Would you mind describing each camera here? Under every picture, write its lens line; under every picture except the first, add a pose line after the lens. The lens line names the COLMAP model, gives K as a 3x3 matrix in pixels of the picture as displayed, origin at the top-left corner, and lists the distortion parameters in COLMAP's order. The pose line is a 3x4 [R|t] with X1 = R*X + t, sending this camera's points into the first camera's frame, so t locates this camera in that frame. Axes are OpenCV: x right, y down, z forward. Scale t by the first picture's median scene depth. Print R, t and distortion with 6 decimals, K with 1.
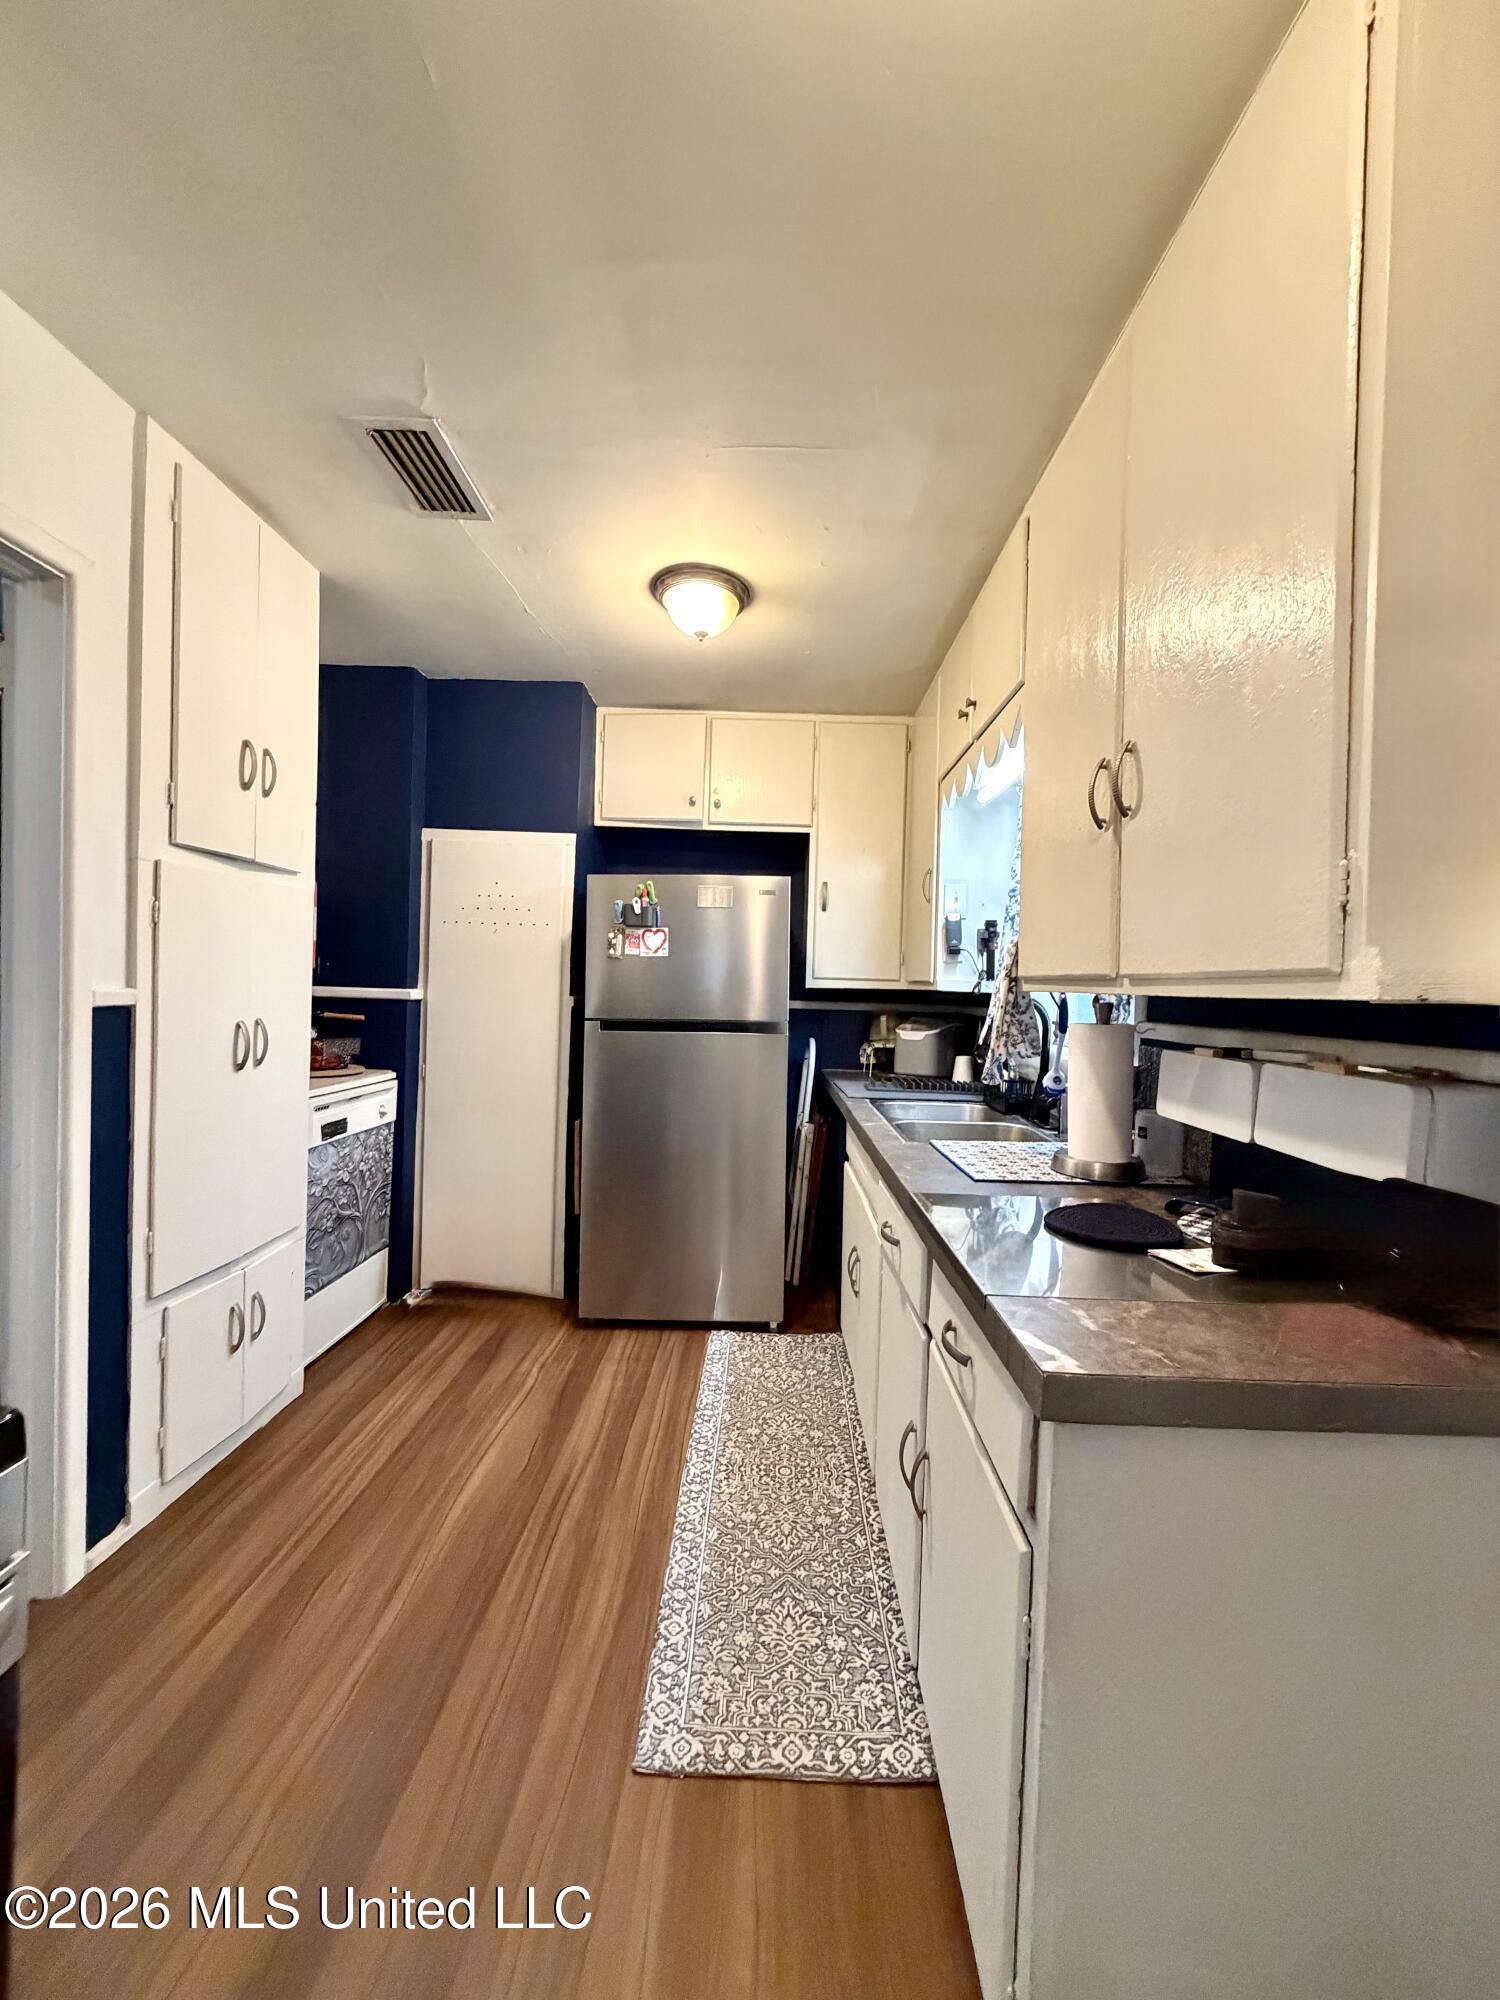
lens RADIAL K [[796.3, 0, 751.9], [0, 796.3, 993.8], [0, 0, 1]] dist [0.002021, -0.000581]
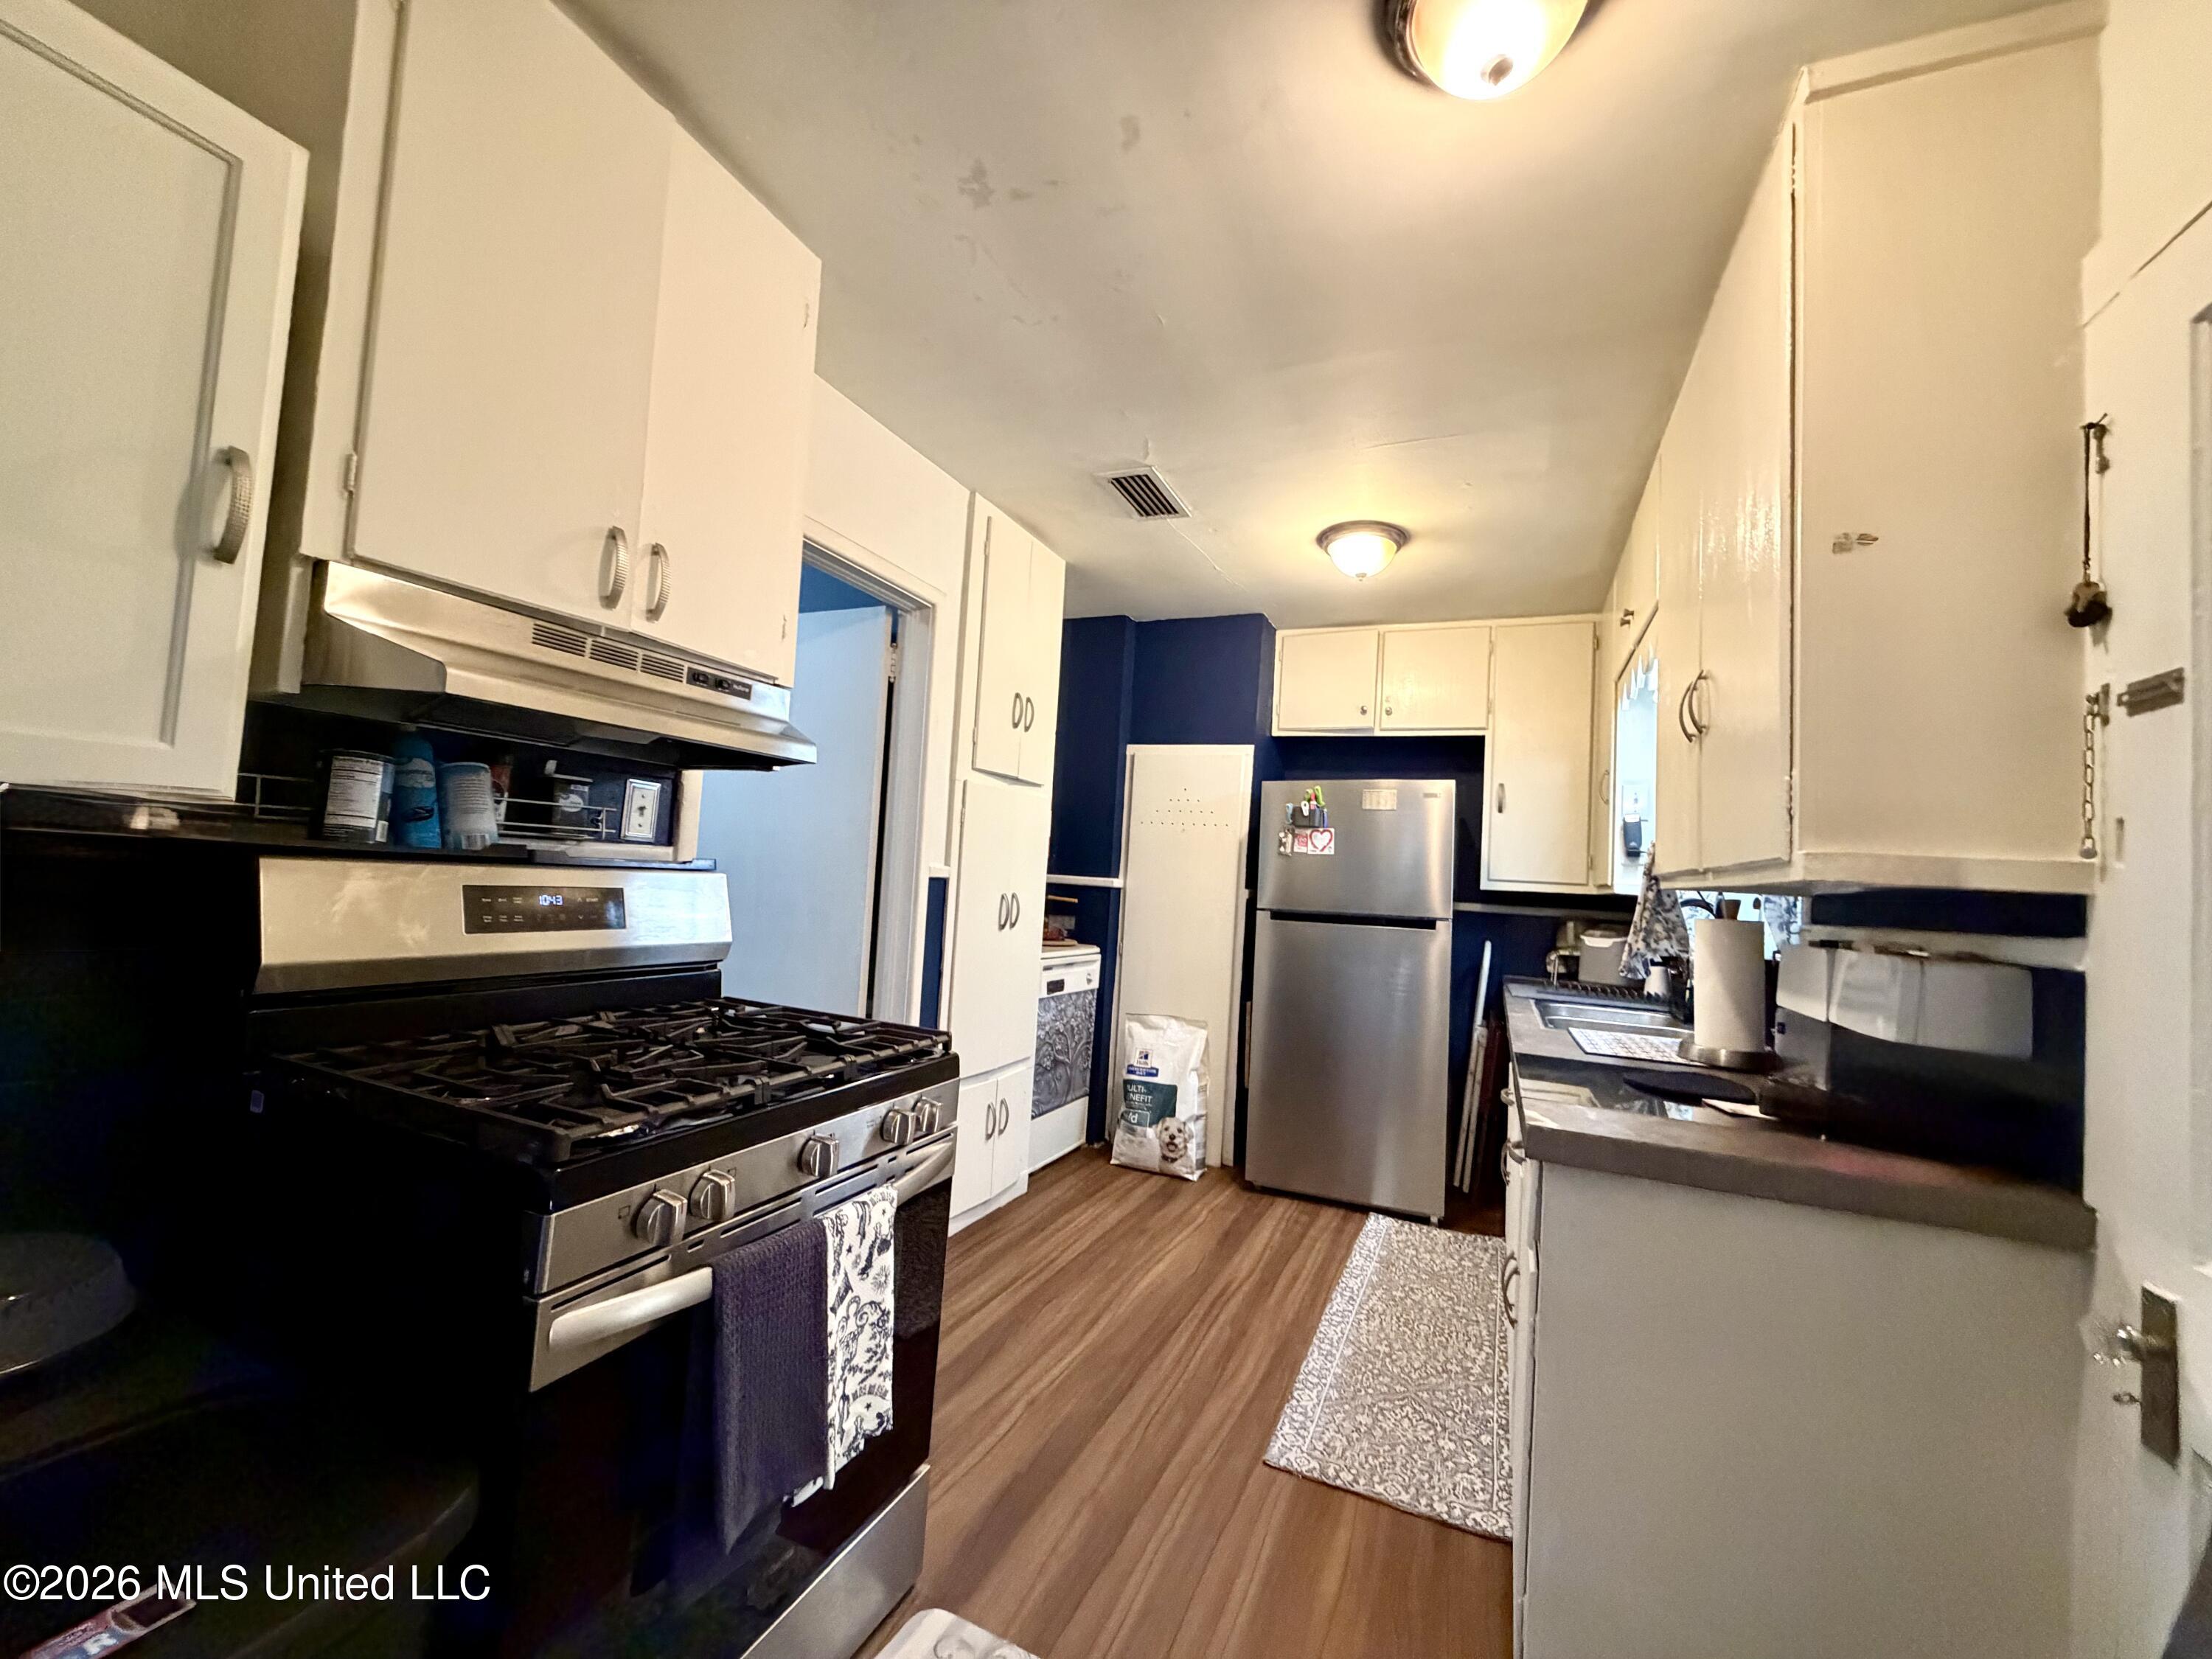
lens RADIAL K [[880.7, 0, 1100.1], [0, 880.7, 829.4], [0, 0, 1]] dist [0.002021, -0.000581]
pose [[0.919044, 0.005105, -0.394121, 0.095449], [-0.037736, 0.996463, -0.075088, 0.027375], [0.392344, 0.083882, 0.915986, -0.295530]]
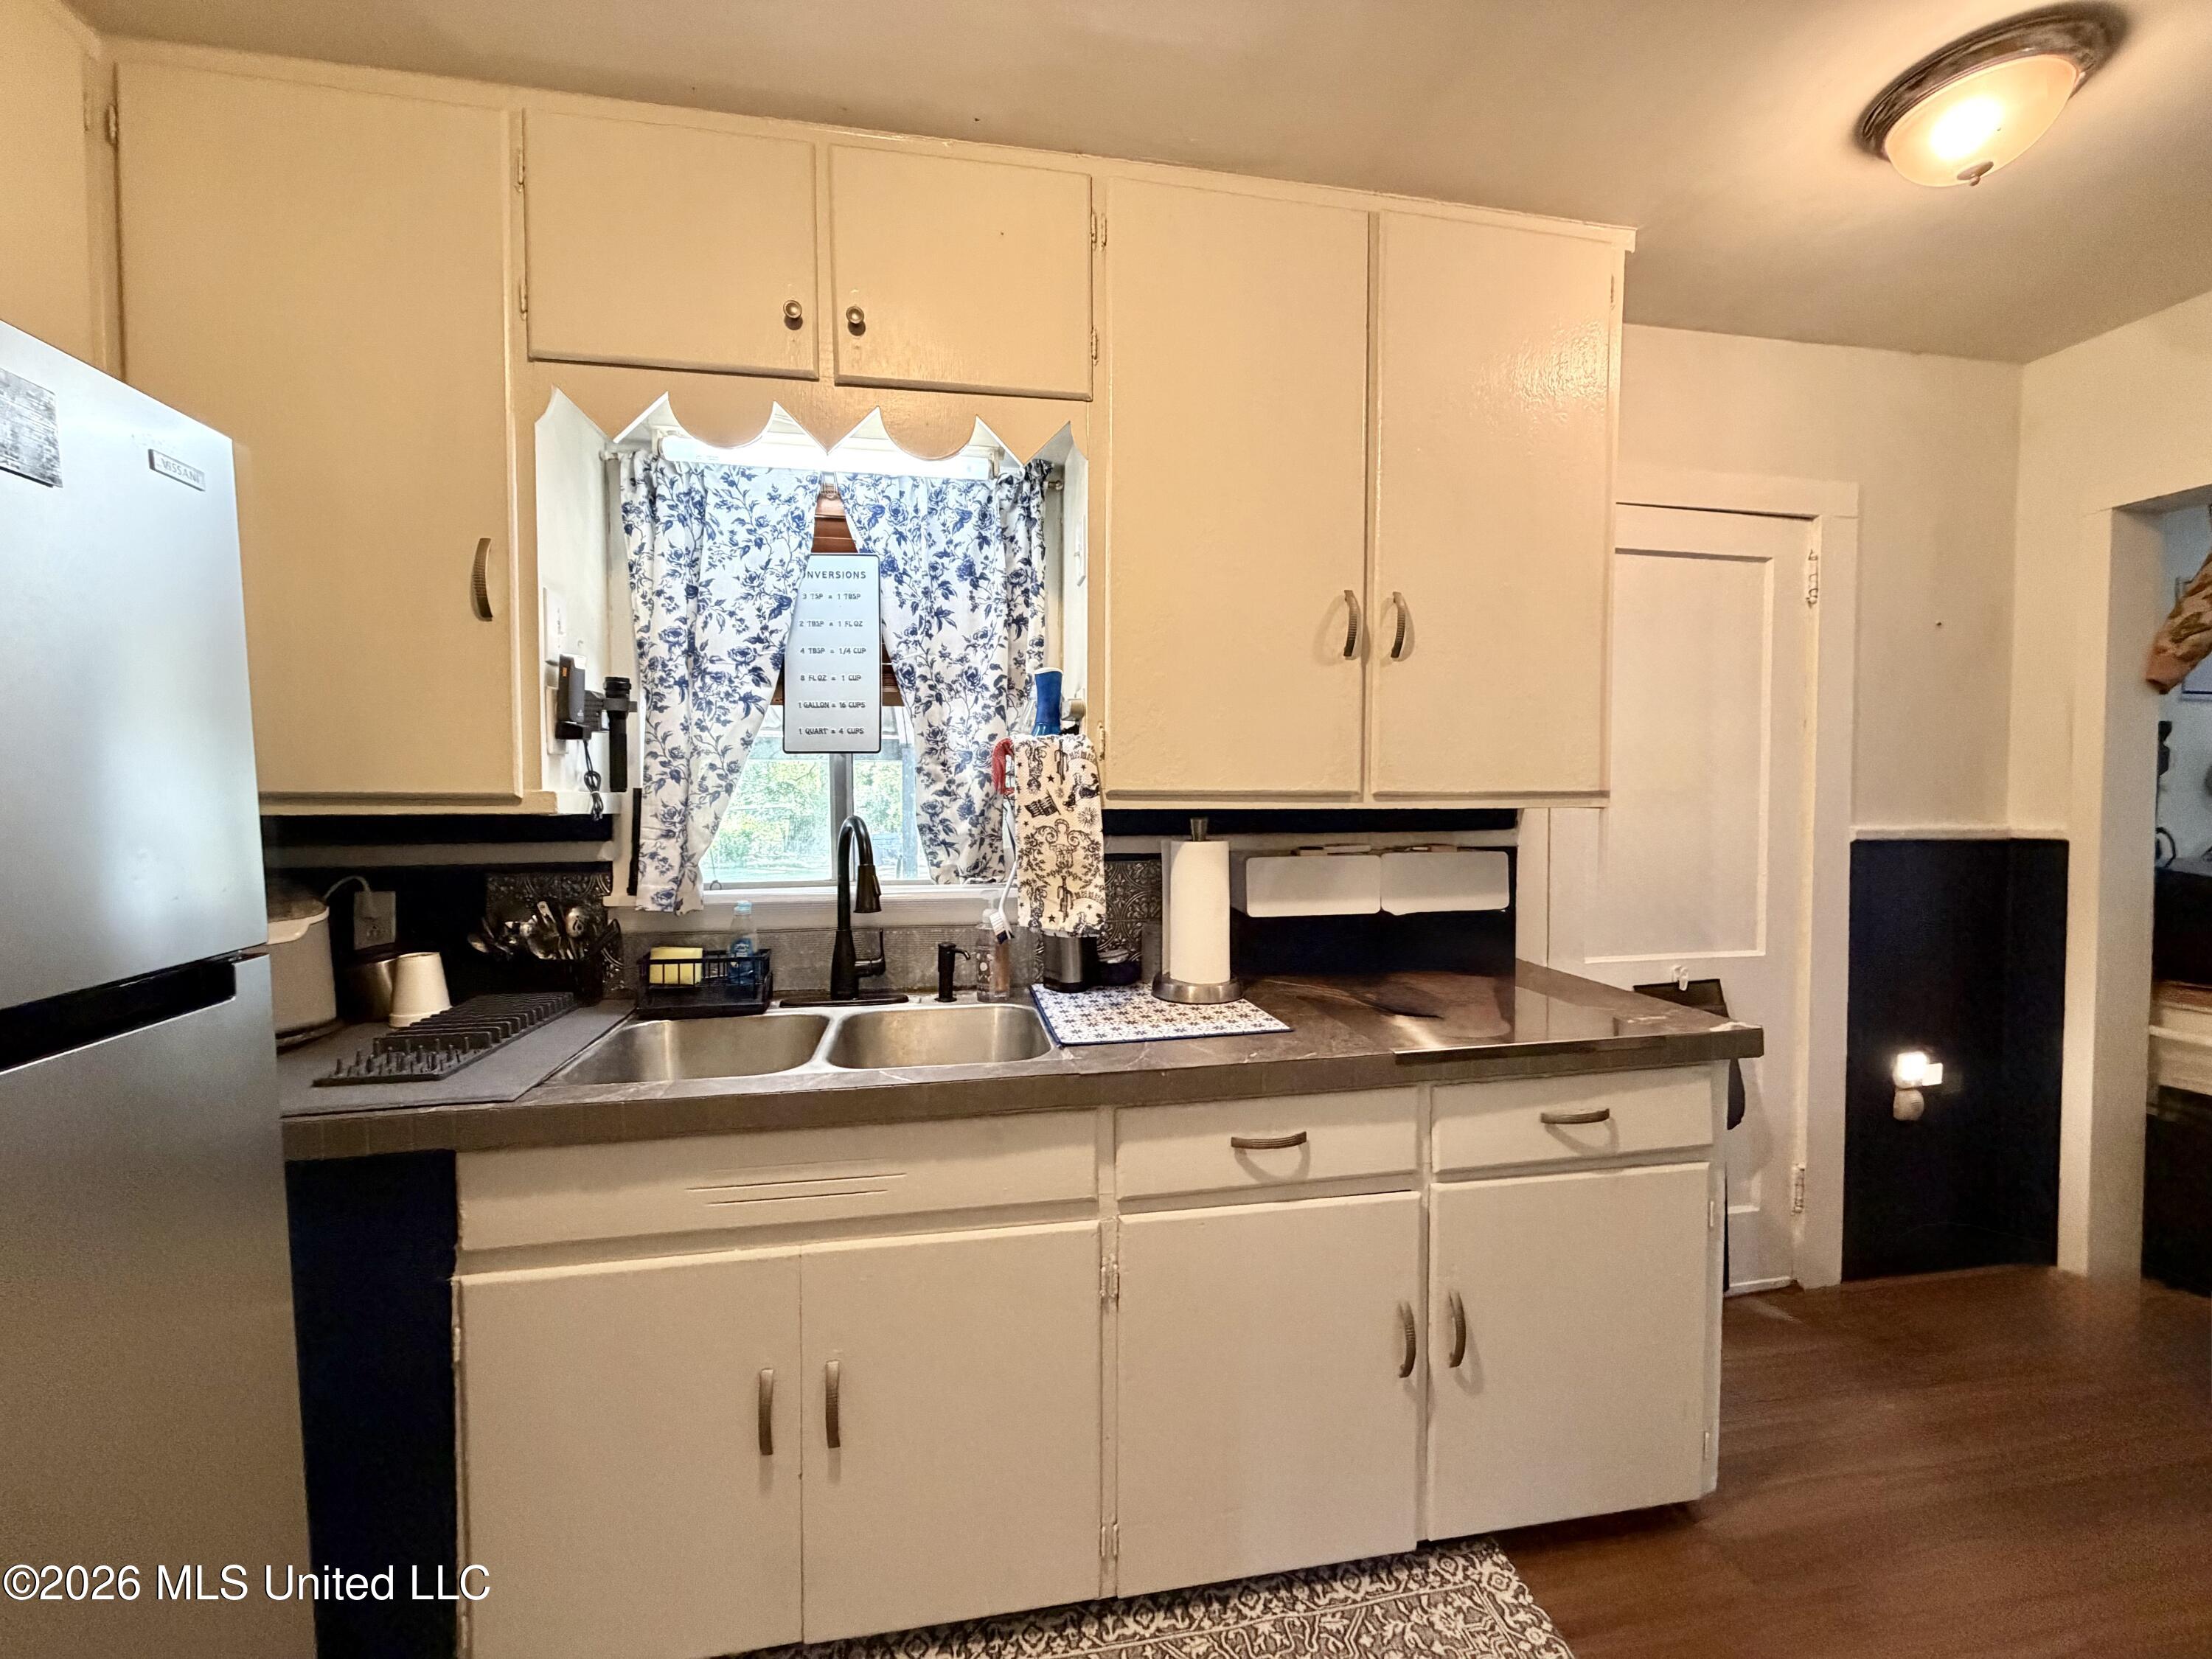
lens RADIAL K [[880.7, 0, 1099.5], [0, 880.7, 828.1], [0, 0, 1]] dist [0.002021, -0.000581]
pose [[-0.197669, -0.051058, 0.978938, -0.419539], [0.010770, 0.998469, 0.054251, -0.025781], [-0.980210, 0.021267, -0.196817, 0.956793]]
